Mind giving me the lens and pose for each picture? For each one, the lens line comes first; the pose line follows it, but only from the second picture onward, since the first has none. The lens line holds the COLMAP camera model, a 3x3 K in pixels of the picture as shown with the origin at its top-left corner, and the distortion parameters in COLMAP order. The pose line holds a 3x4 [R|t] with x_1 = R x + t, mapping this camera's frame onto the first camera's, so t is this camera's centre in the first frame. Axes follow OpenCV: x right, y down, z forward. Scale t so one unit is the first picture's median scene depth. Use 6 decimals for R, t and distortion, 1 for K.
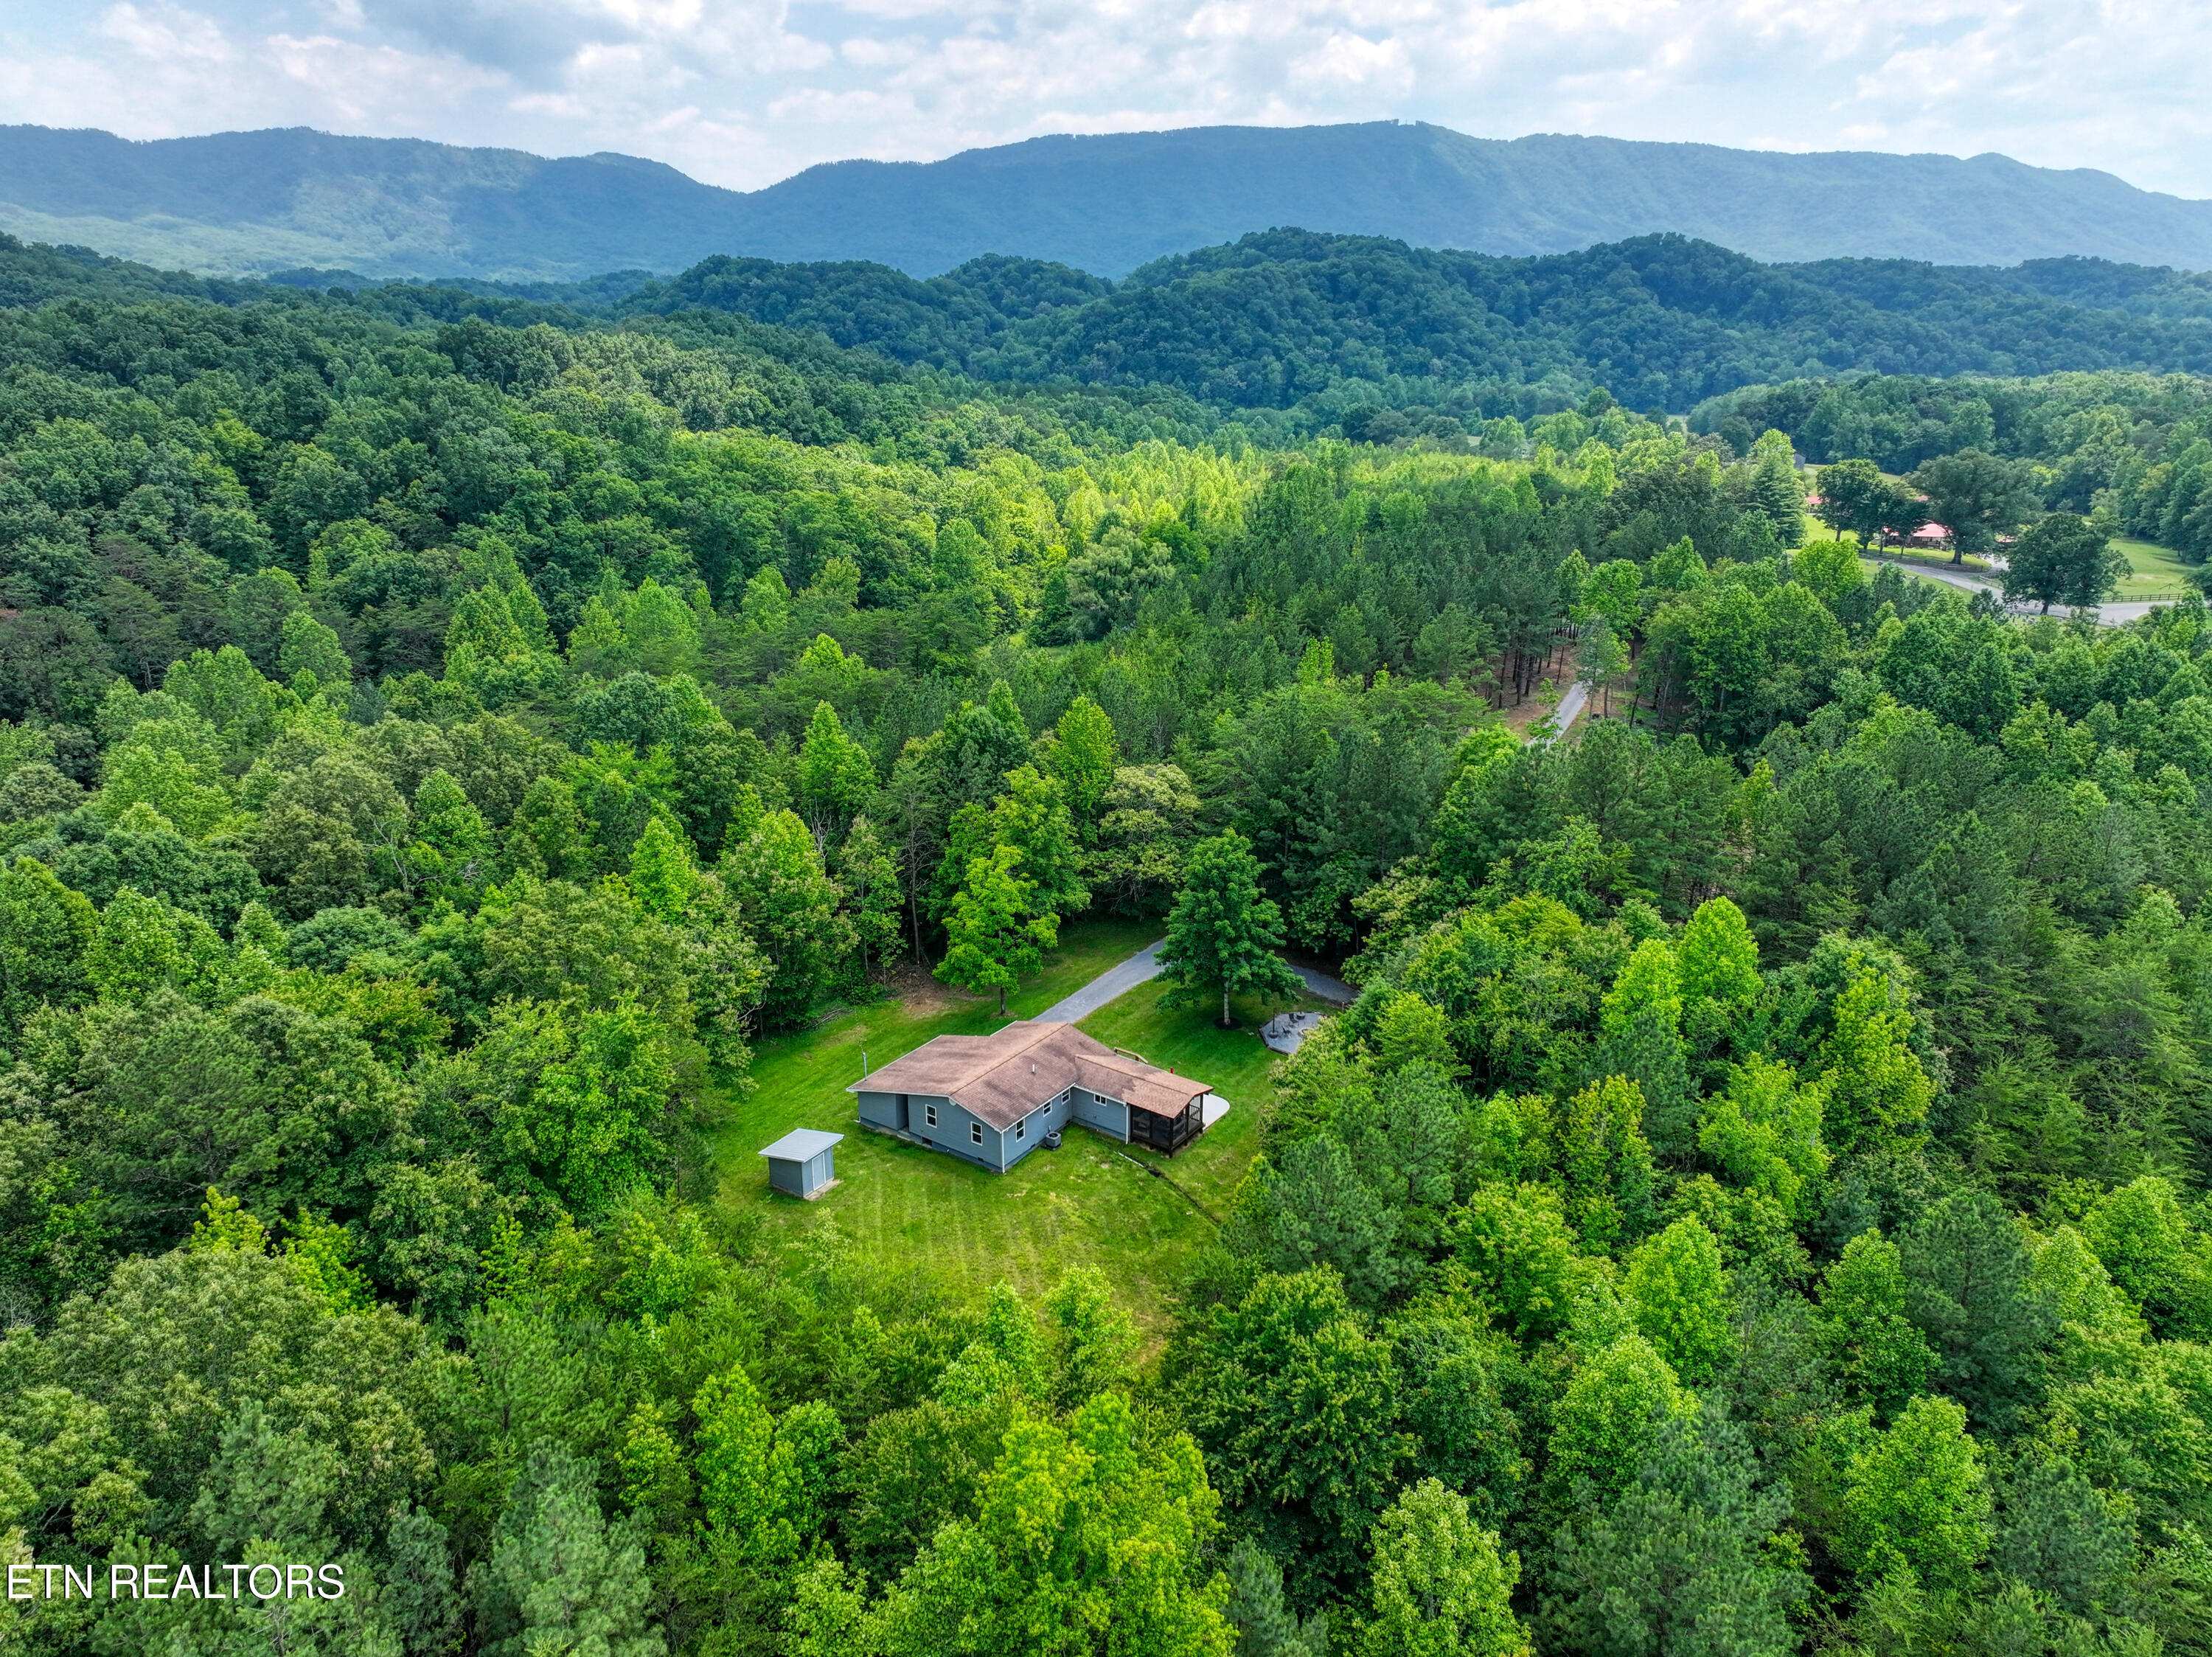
lens RADIAL K [[1562.7, 0, 1106.0], [0, 1562.7, 828.5], [0, 0, 1]] dist [0.001773, 0.003987]
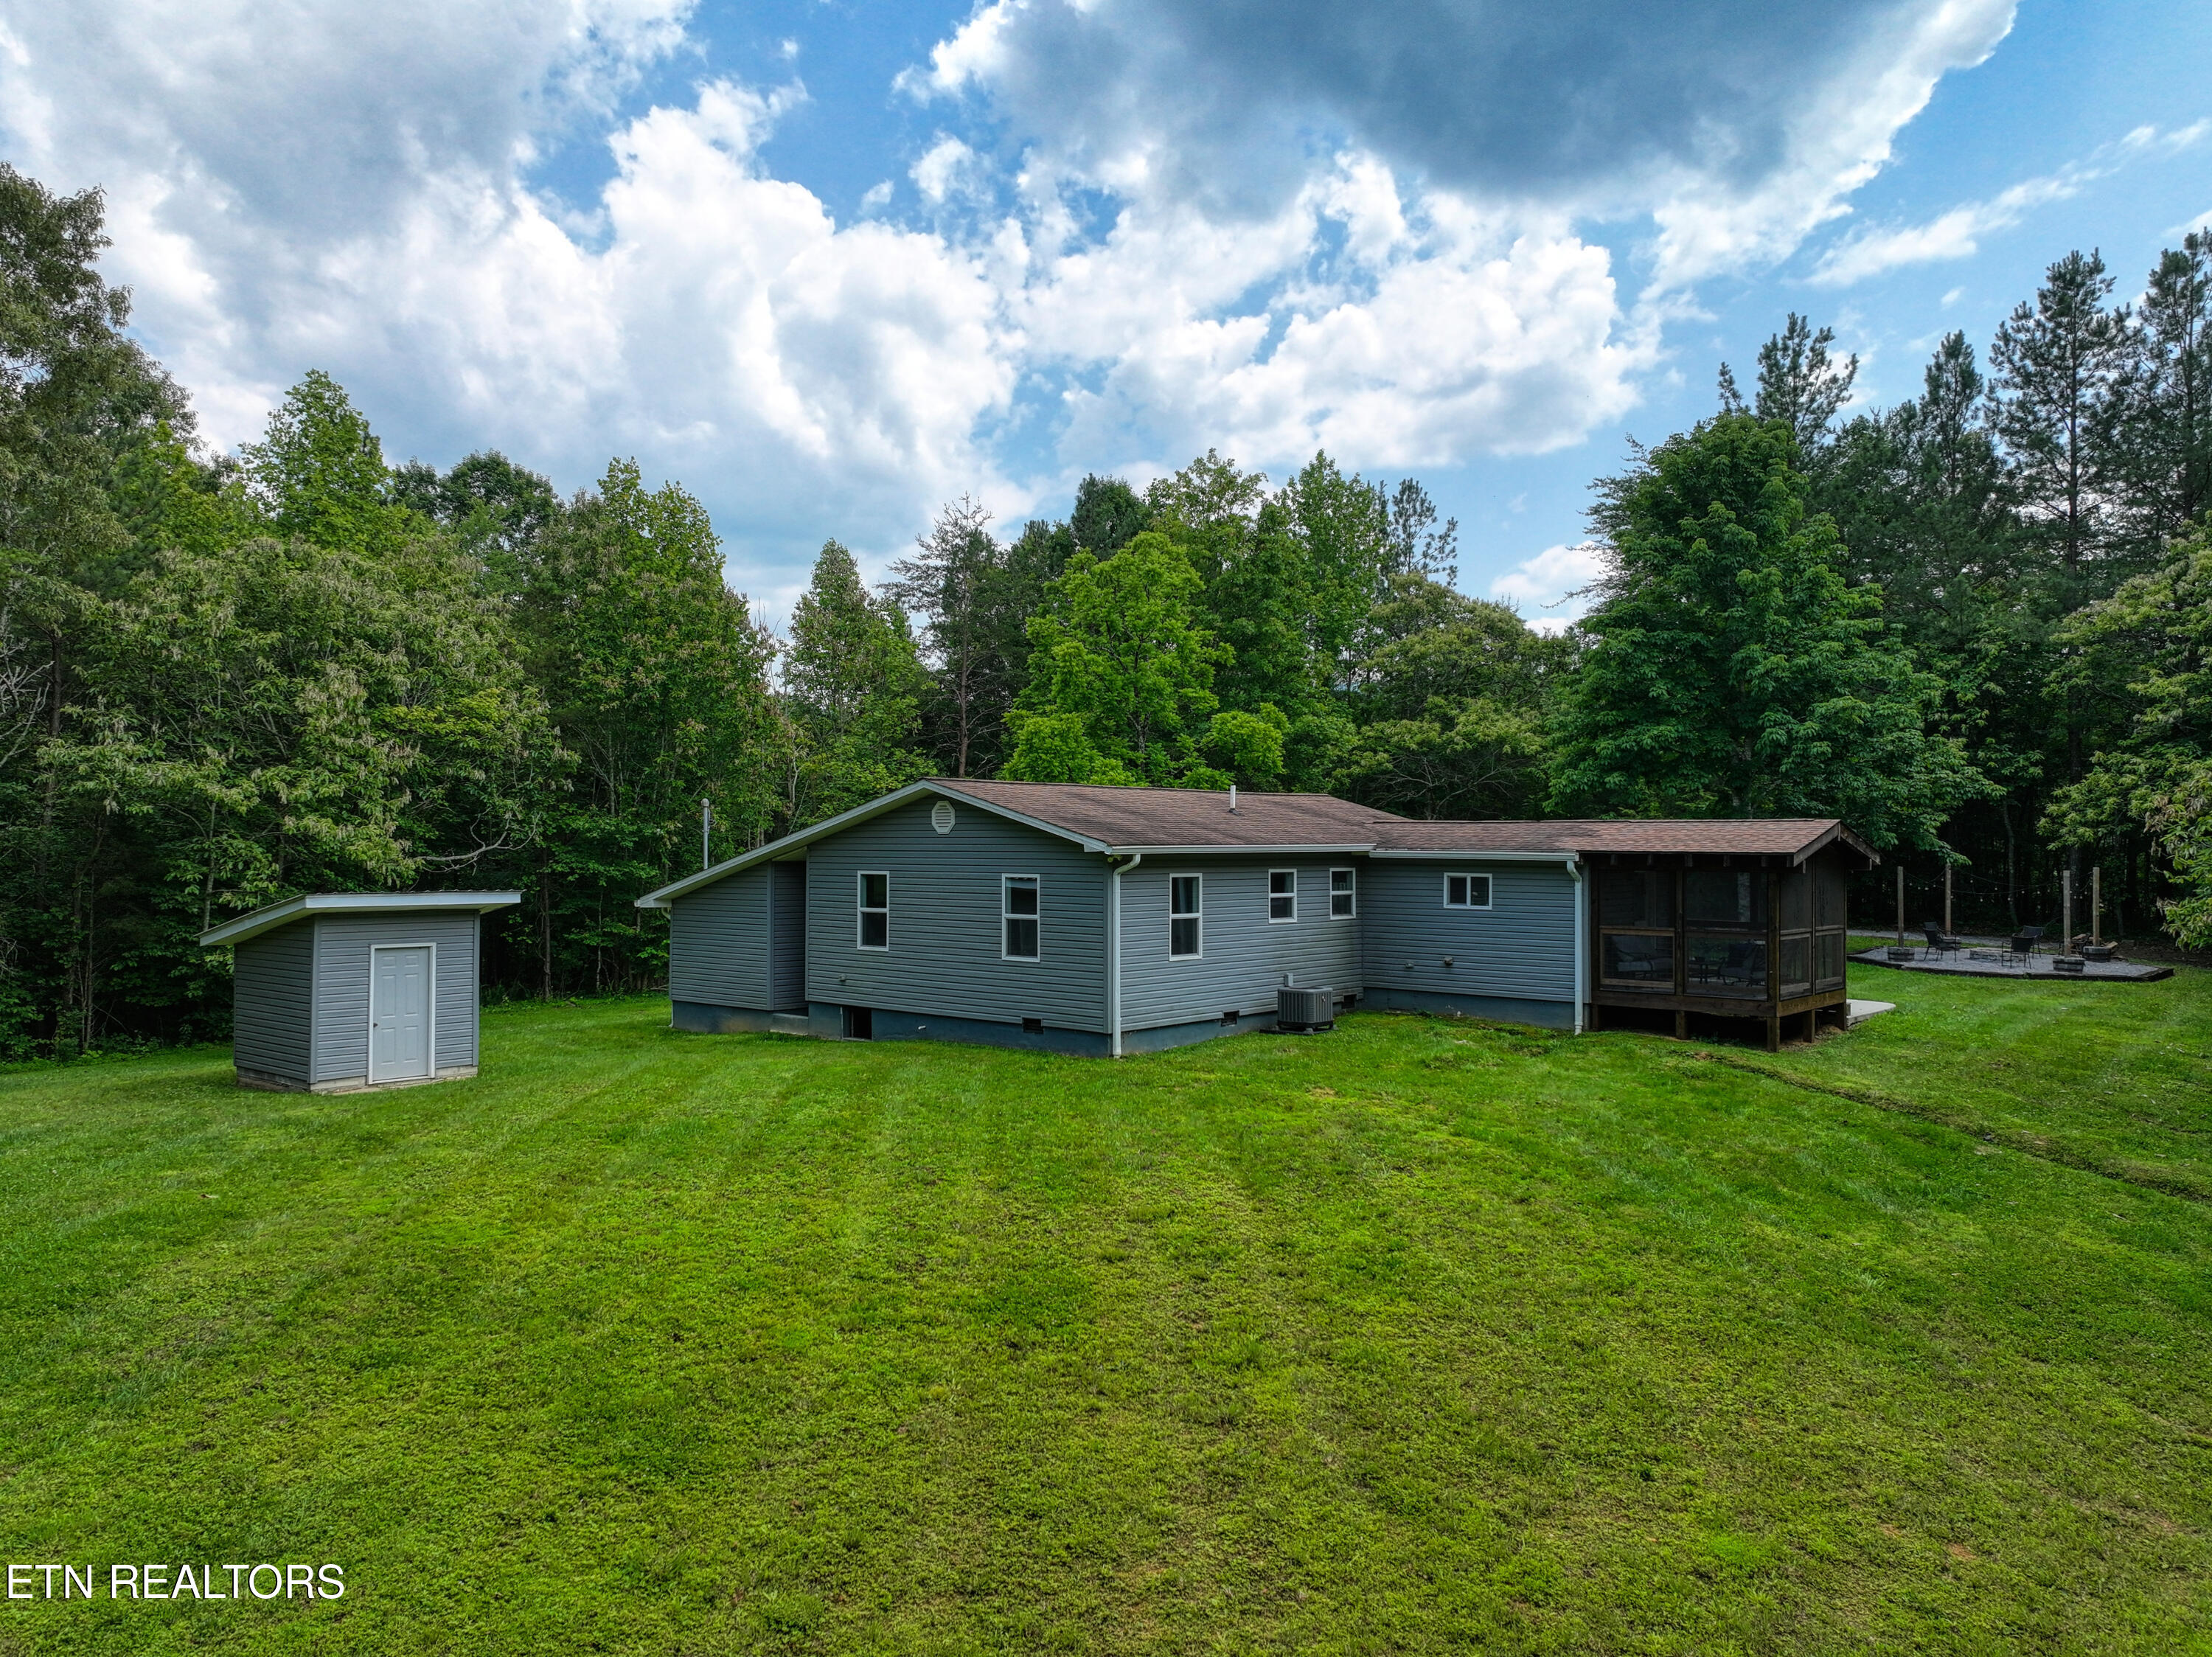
lens RADIAL K [[1562.7, 0, 1106.0], [0, 1562.7, 828.5], [0, 0, 1]] dist [0.001773, 0.003987]
pose [[0.994372, 0.001514, -0.105932, -0.033118], [-0.036896, 0.942250, -0.332872, 0.219478], [0.099310, 0.334908, 0.937003, 0.610640]]
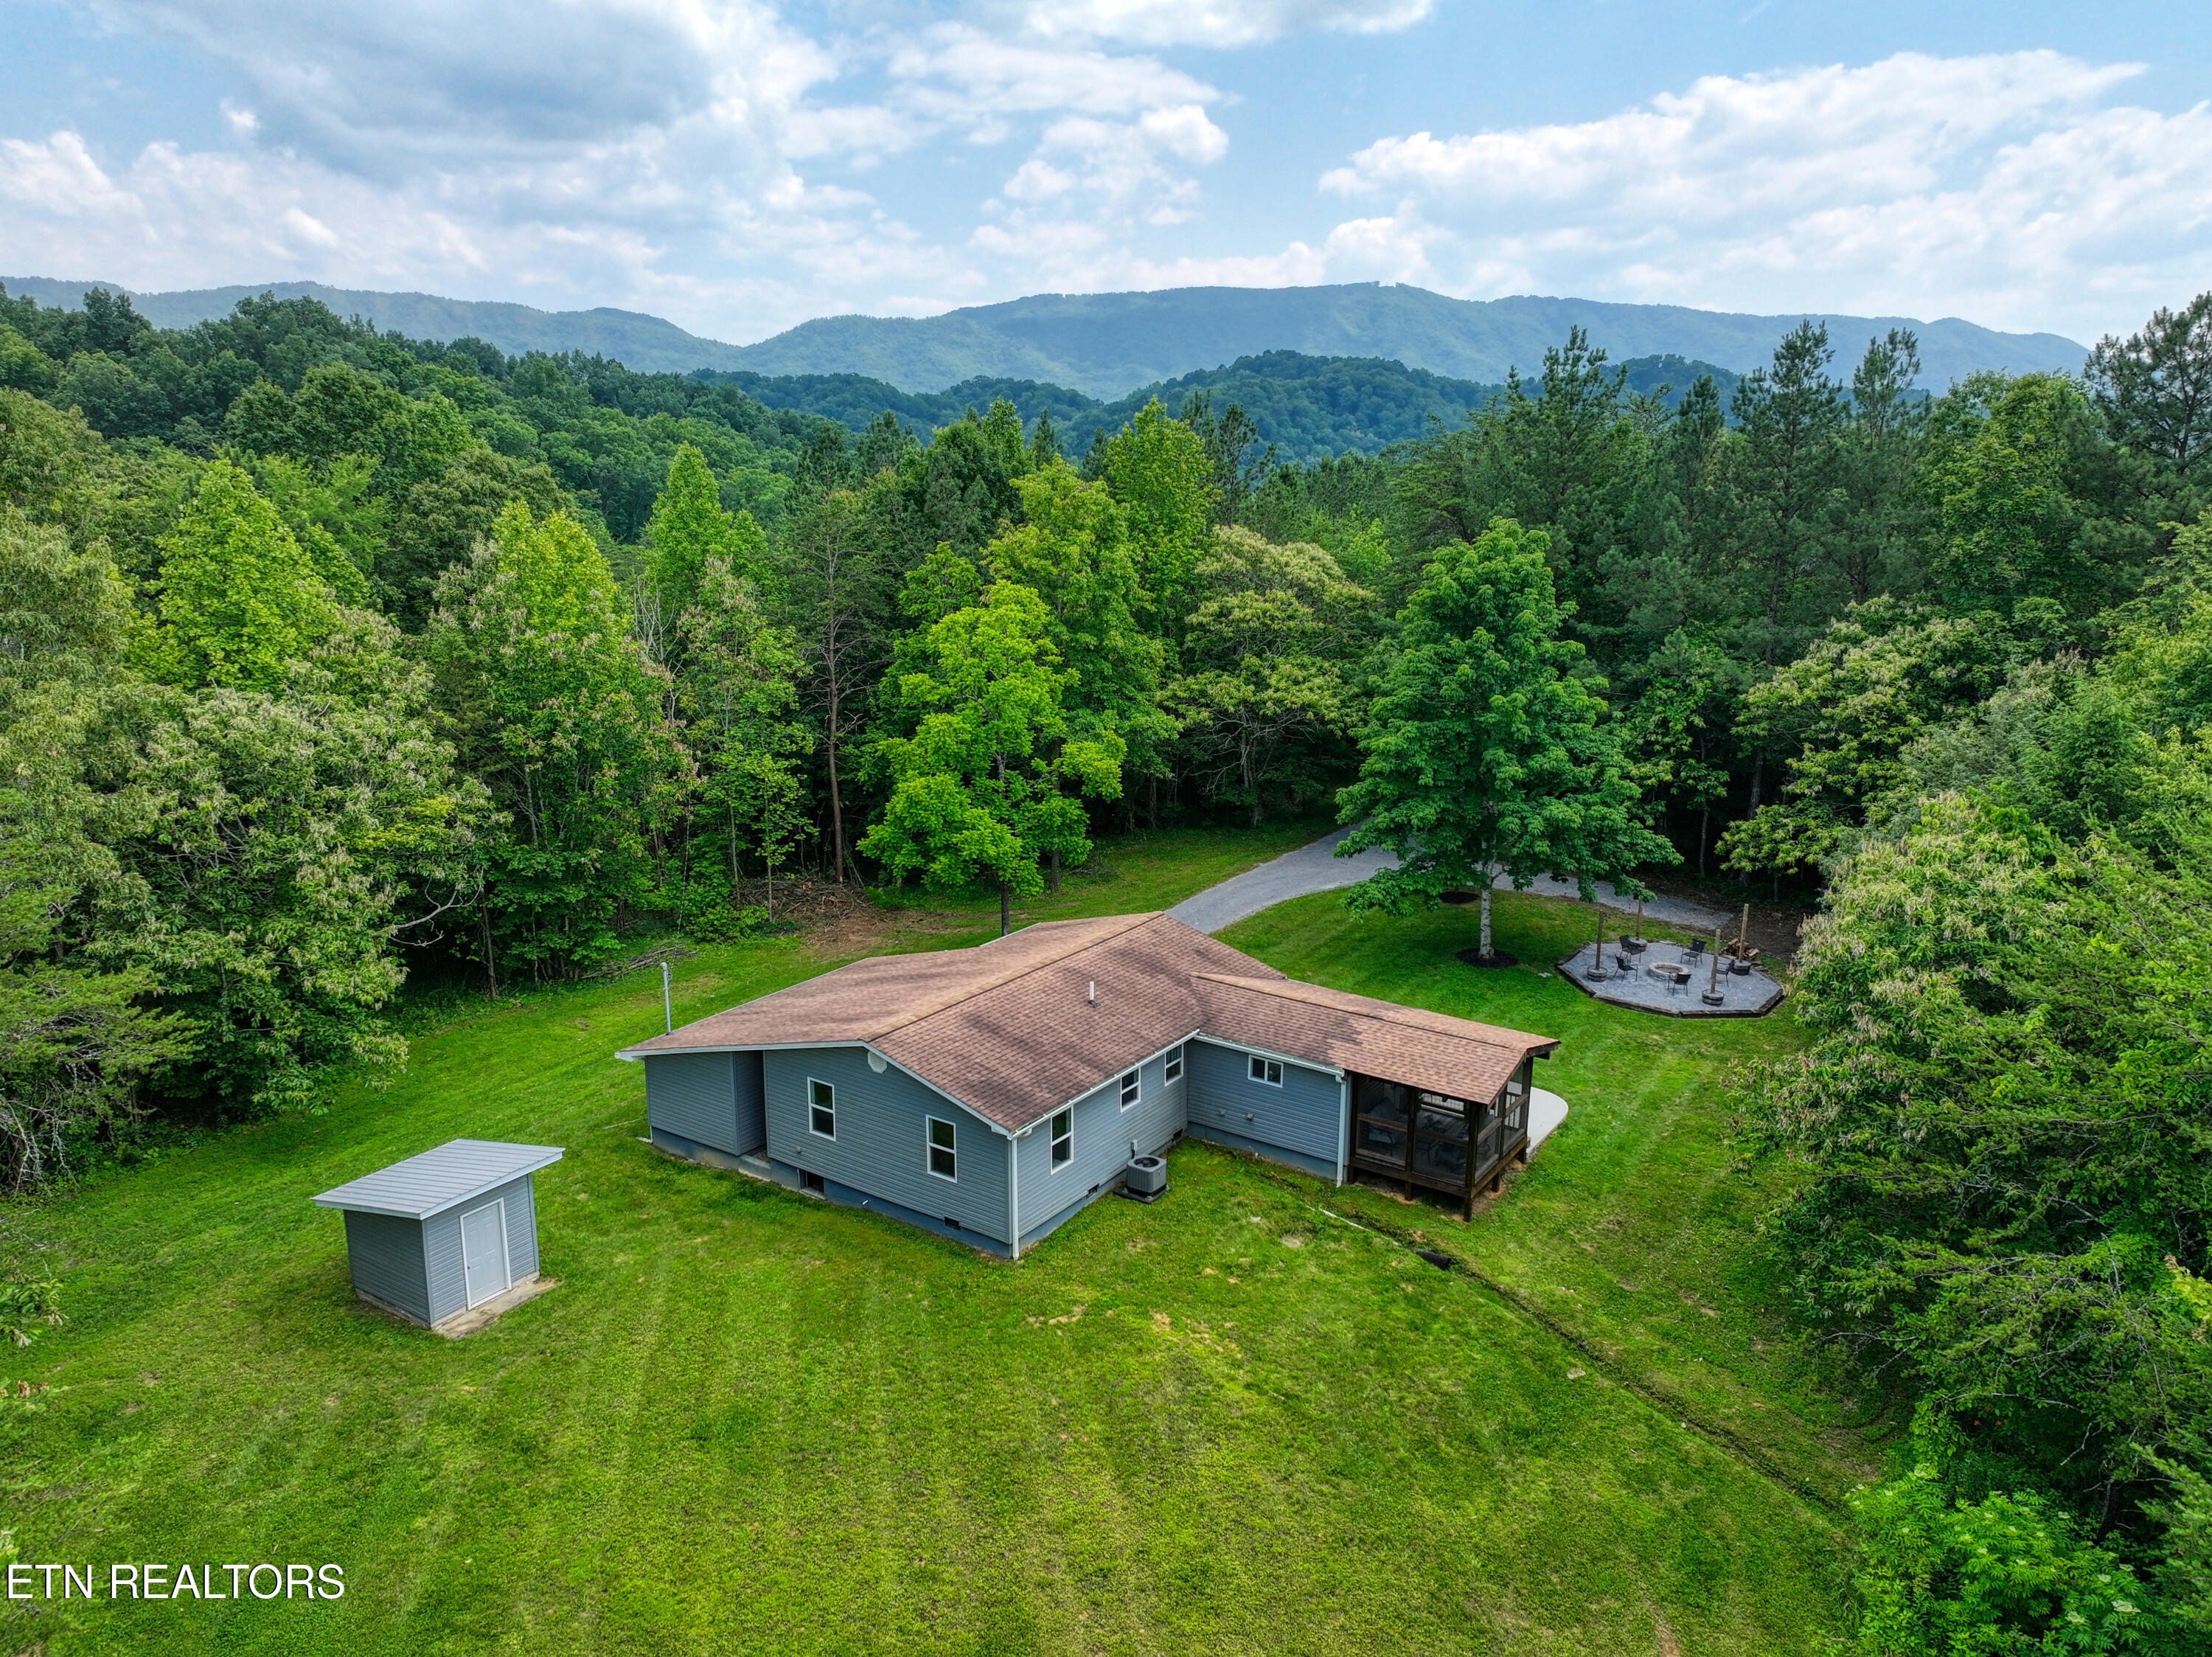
lens RADIAL K [[1556.3, 0, 1106.0], [0, 1556.3, 828.5], [0, 0, 1]] dist [0.001187, 0.004217]
pose [[0.999954, 0.002381, 0.009313, -0.039594], [-0.001470, 0.995313, -0.096691, 0.127548], [-0.009500, 0.096673, 0.995271, 0.517610]]
